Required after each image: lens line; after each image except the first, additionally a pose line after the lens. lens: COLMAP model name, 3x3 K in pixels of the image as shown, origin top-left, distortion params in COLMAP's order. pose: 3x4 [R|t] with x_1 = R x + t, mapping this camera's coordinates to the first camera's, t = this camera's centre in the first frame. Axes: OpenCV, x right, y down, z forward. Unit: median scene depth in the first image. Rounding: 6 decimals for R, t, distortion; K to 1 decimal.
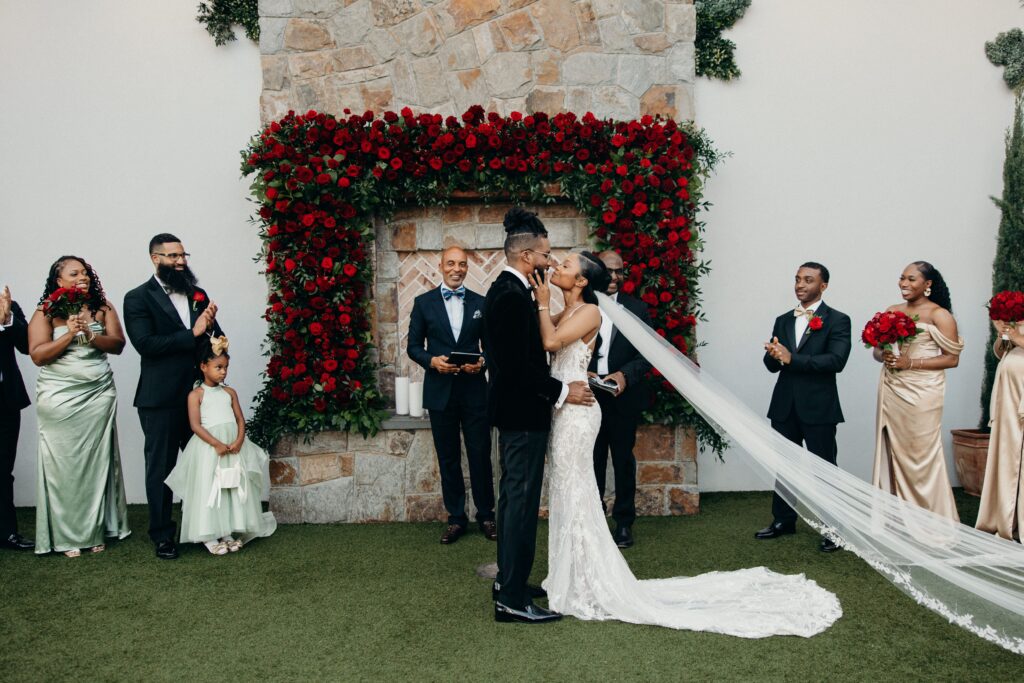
lens RADIAL K [[730.4, 0, 512.3], [0, 730.4, 341.0], [0, 0, 1]] dist [-0.007186, -0.000730]
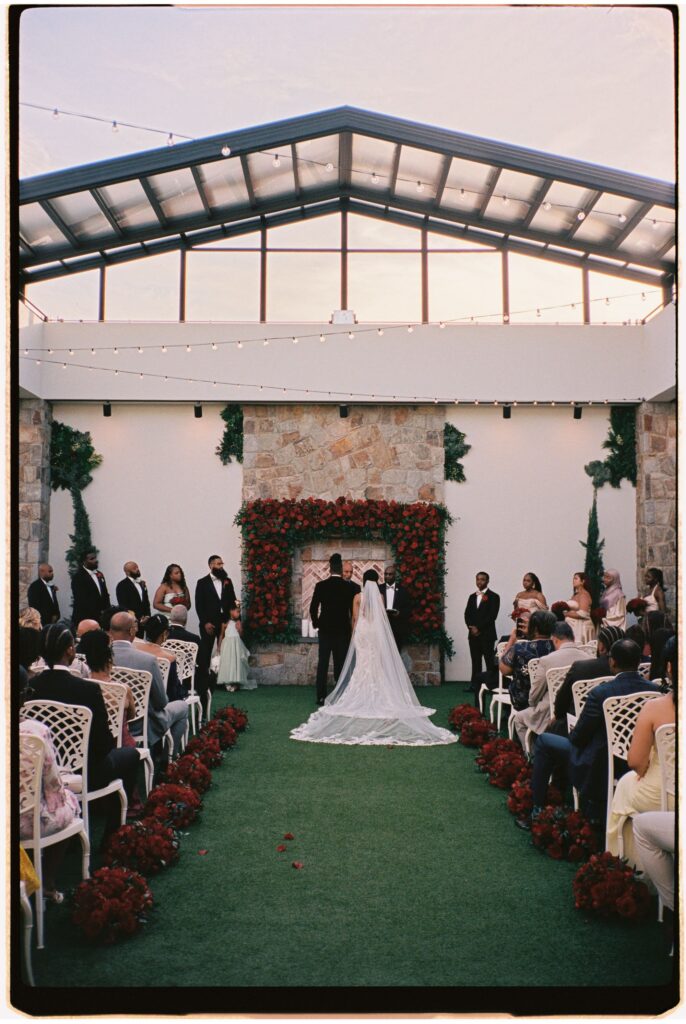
lens RADIAL K [[730.4, 0, 345.3], [0, 730.4, 509.2], [0, 0, 1]] dist [-0.007186, -0.000730]
pose [[0.999752, 0.018600, -0.012221, -0.011280], [-0.020171, 0.989301, -0.144485, 0.035752], [0.009403, 0.144696, 0.989432, -1.193795]]
